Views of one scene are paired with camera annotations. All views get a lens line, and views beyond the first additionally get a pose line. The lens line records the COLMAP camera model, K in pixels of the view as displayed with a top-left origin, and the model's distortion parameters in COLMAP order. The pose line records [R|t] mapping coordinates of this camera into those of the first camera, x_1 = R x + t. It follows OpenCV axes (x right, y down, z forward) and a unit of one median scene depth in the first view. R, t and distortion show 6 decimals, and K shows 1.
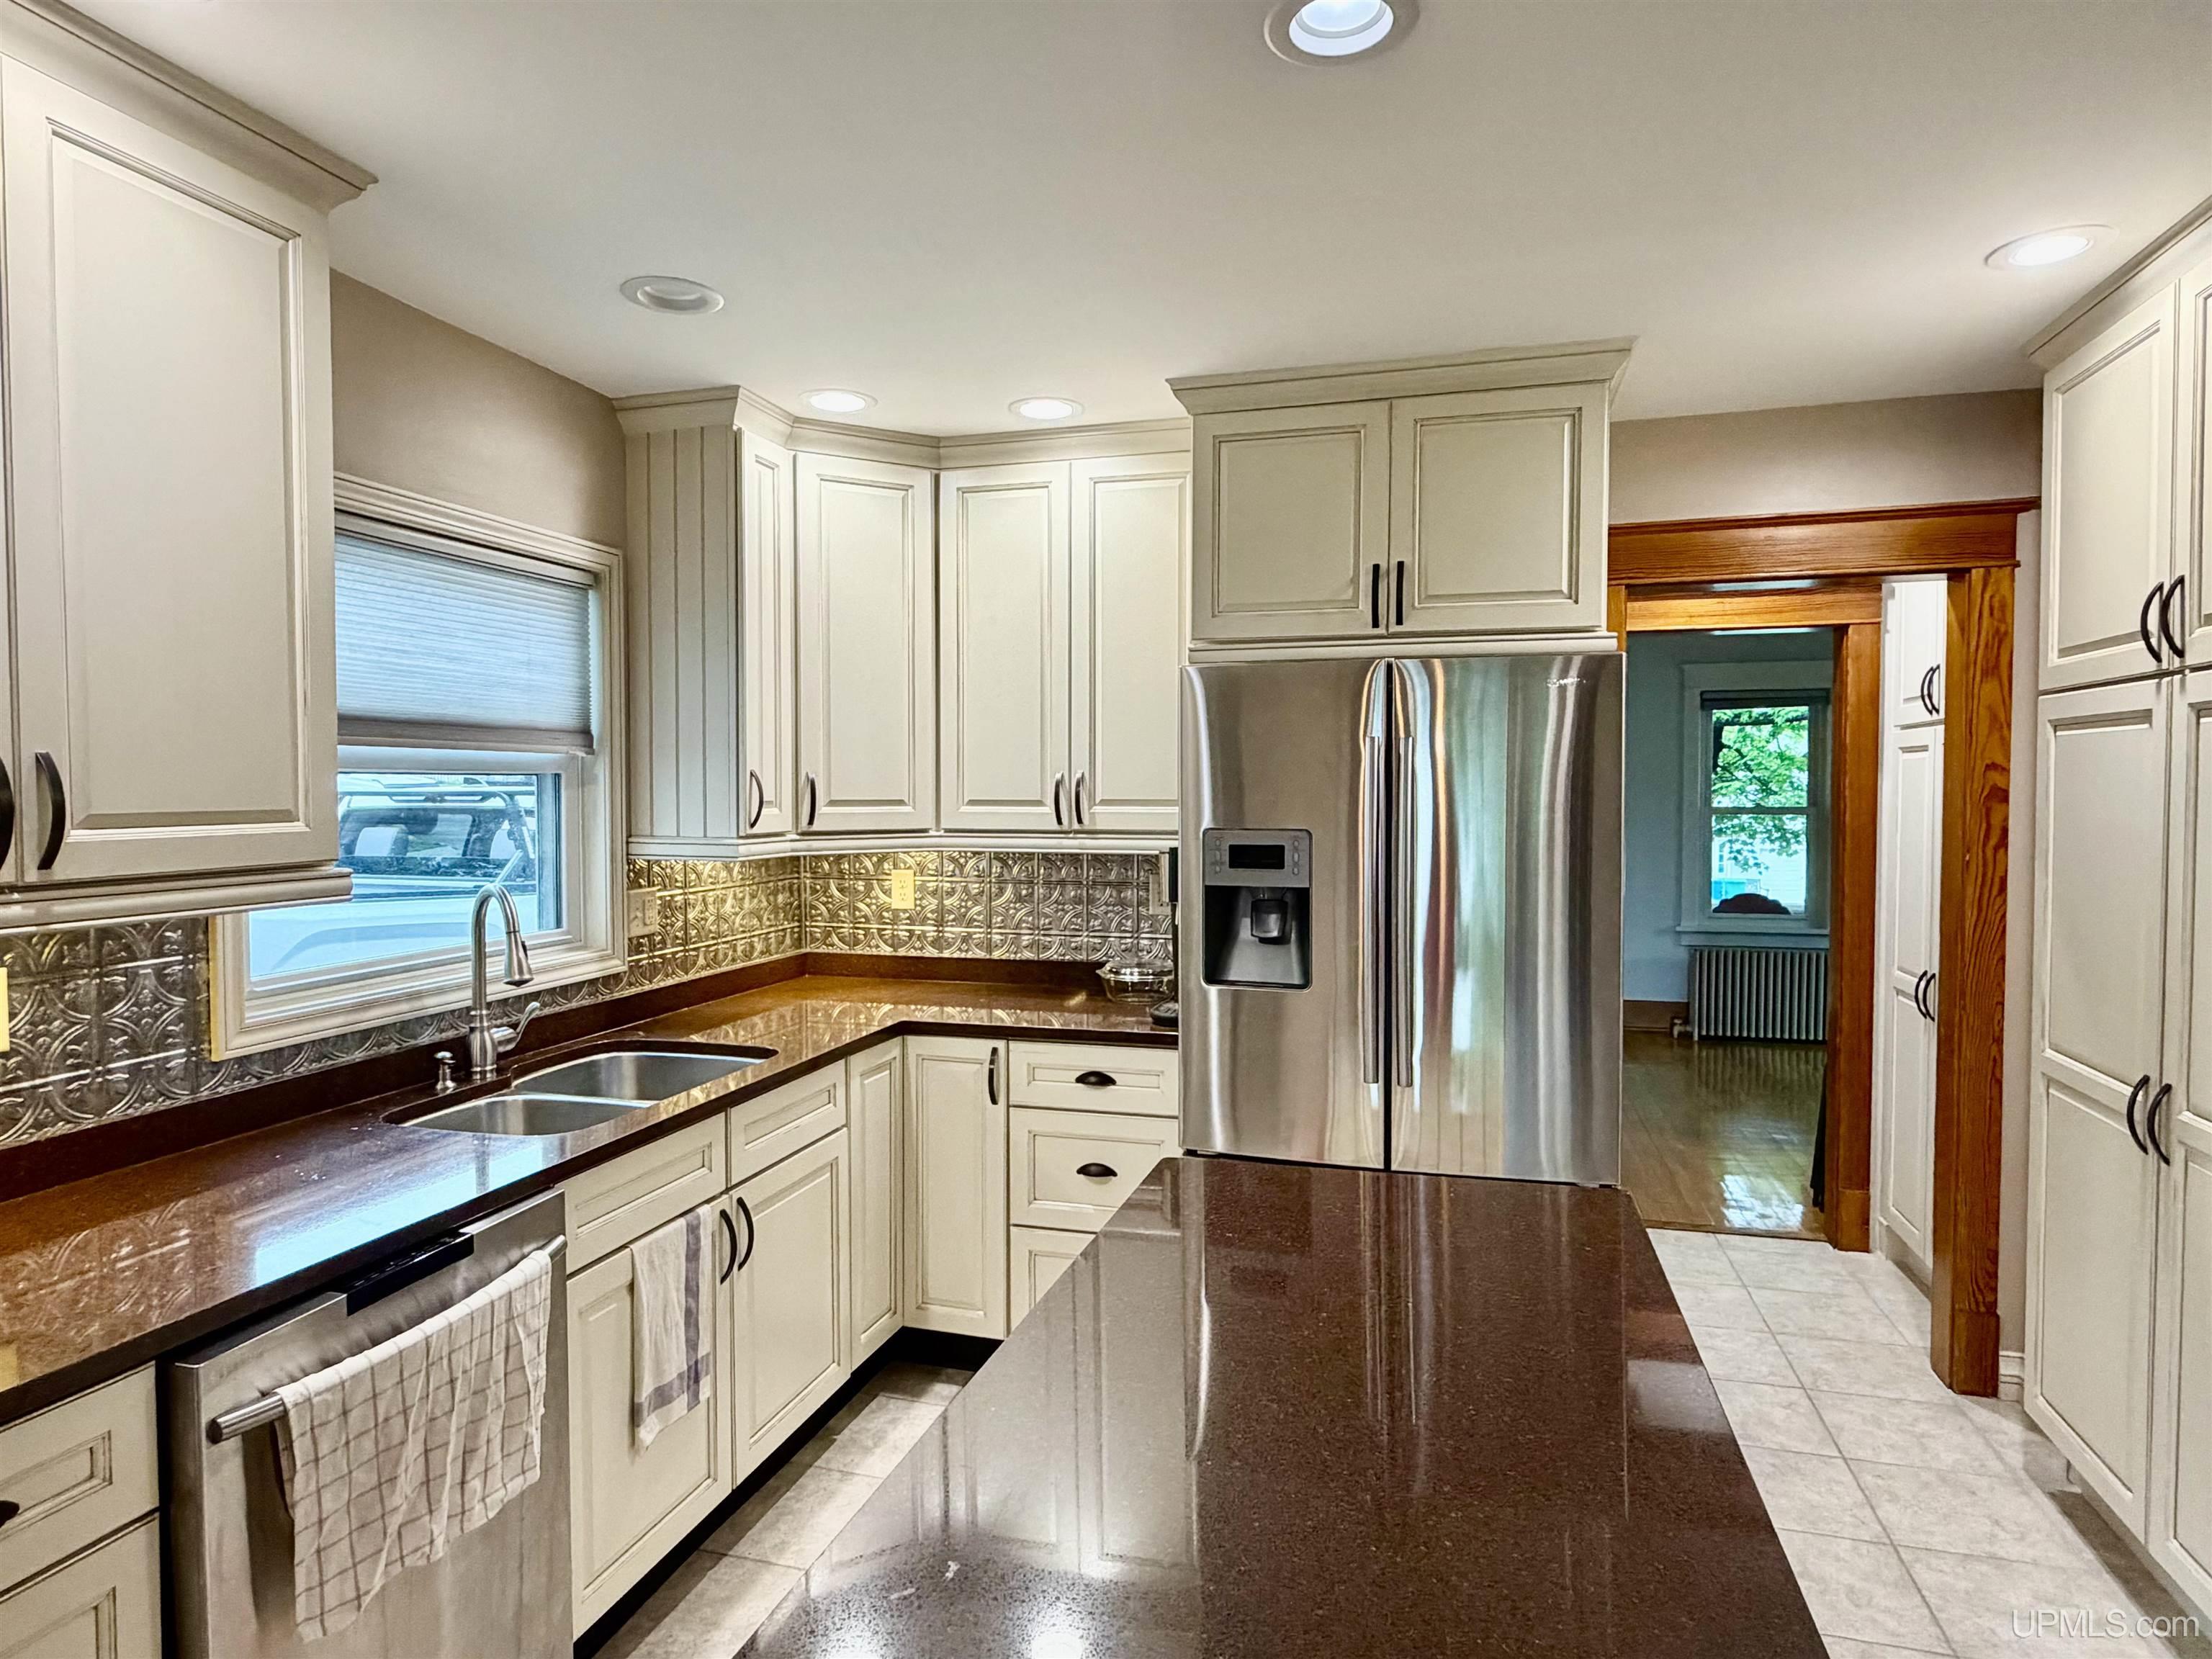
lens RADIAL K [[1267.4, 0, 1106.0], [0, 1267.4, 829.5], [0, 0, 1]] dist [0.002776, 0.001371]
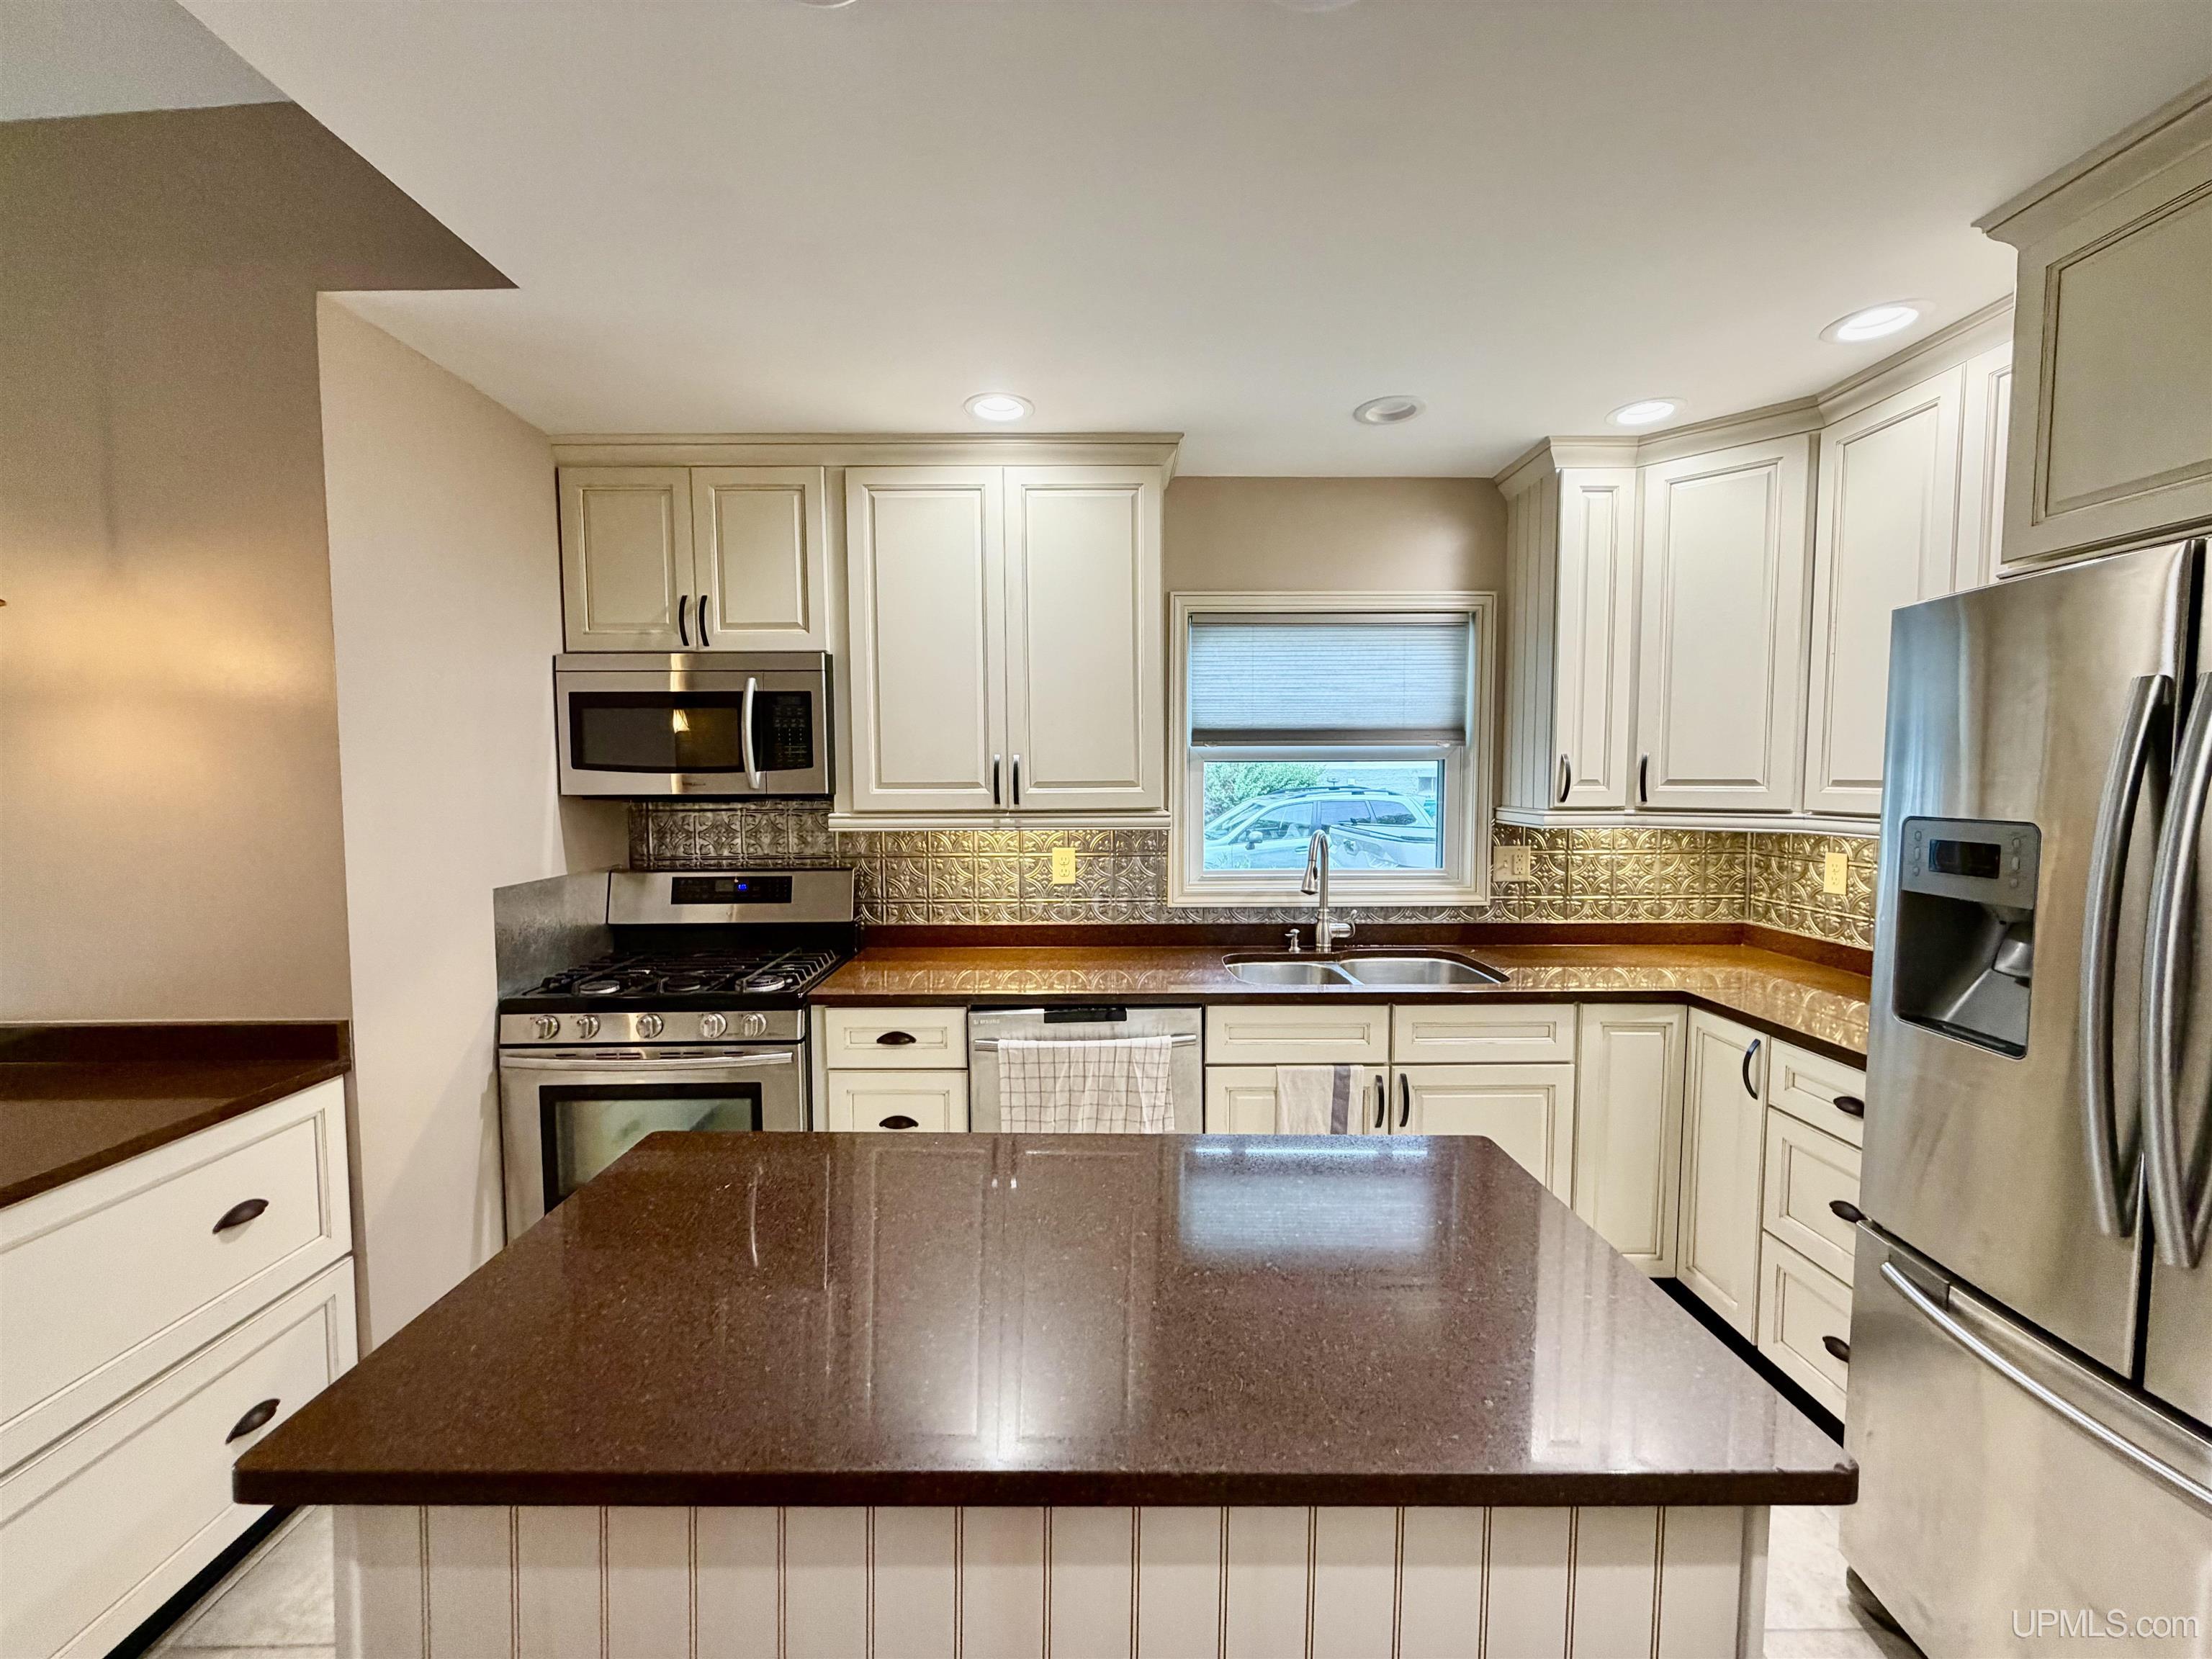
lens RADIAL K [[883.8, 0, 1096.8], [0, 883.8, 828.0], [0, 0, 1]] dist [-0.001997, -0.000223]
pose [[0.281206, 0.056952, -0.957956, 0.416164], [-0.028981, 0.998286, 0.050843, -0.006489], [0.959210, 0.013466, 0.282375, 0.348024]]
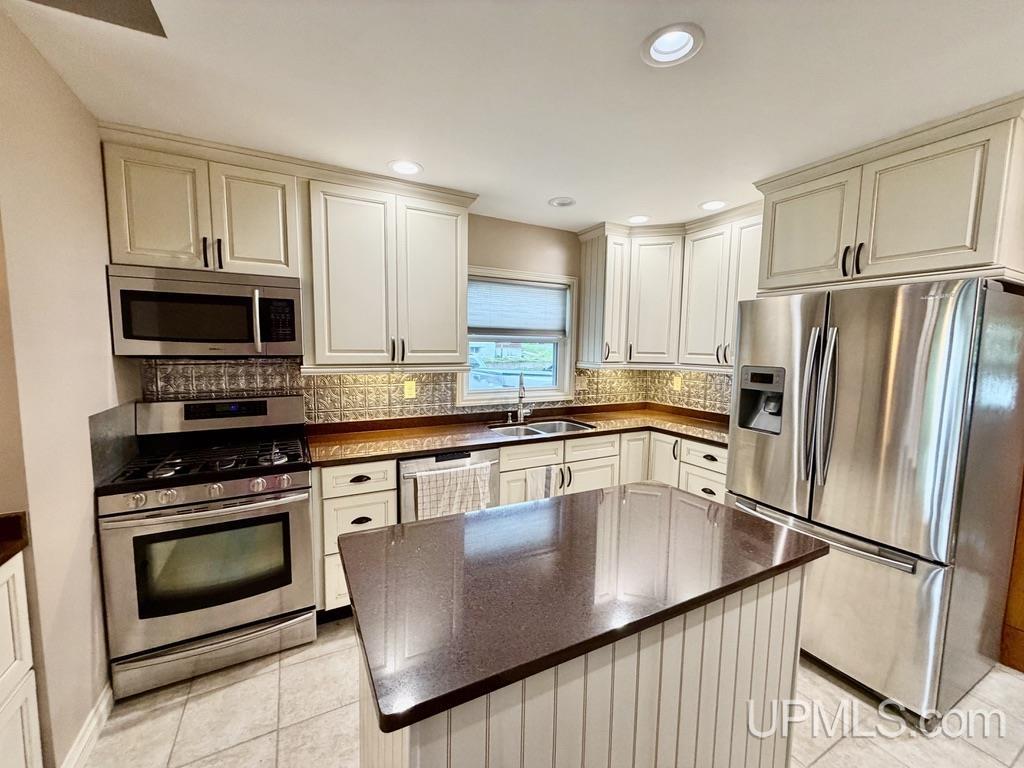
lens RADIAL K [[409.2, 0, 507.7], [0, 409.2, 383.3], [0, 0, 1]] dist [-0.001997, -0.000223]
pose [[0.689920, 0.076421, -0.719840, 0.314387], [-0.038970, 0.996891, 0.068484, -0.003060], [0.722836, -0.019196, 0.690753, 0.097603]]
